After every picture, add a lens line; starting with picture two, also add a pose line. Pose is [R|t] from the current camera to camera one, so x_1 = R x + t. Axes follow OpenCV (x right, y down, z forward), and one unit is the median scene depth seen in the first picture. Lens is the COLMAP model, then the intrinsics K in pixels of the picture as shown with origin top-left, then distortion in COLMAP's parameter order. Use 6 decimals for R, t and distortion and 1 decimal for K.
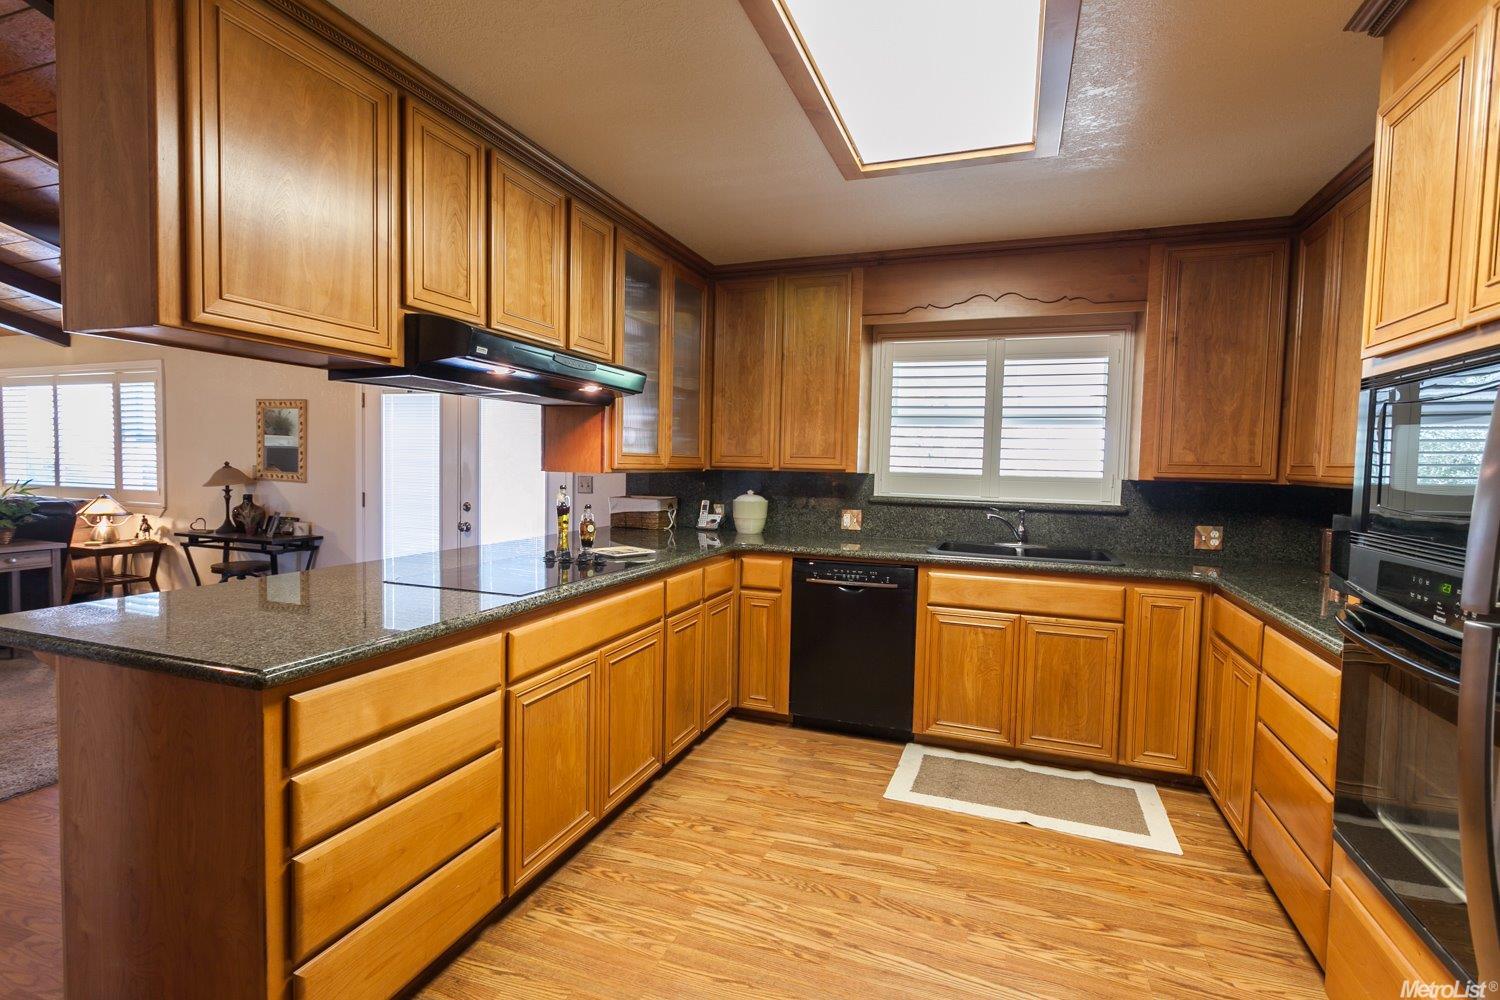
lens RADIAL K [[721.4, 0, 746.9], [0, 721.4, 499.0], [0, 0, 1]] dist [0.000146, 0.000258]
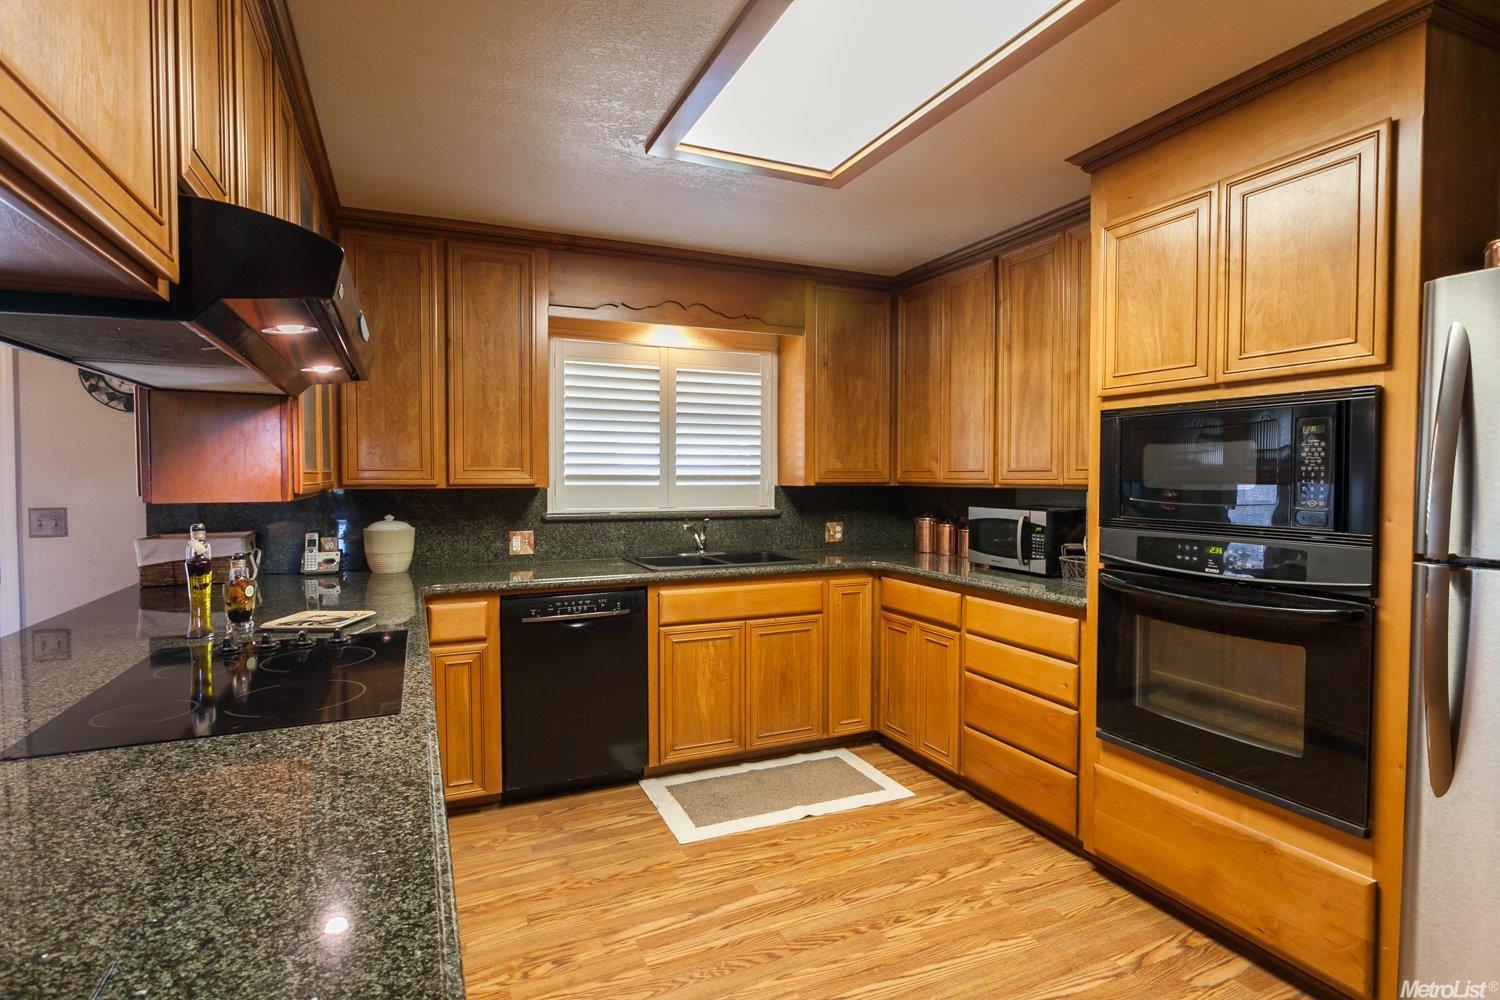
lens RADIAL K [[744.8, 0, 752.5], [0, 744.8, 498.6], [0, 0, 1]] dist [-0.015100, 0.001493]
pose [[0.704905, -0.043021, 0.707996, -0.351479], [0.051785, 0.998617, 0.009121, -0.021527], [-0.707409, 0.030234, 0.706158, 0.238567]]
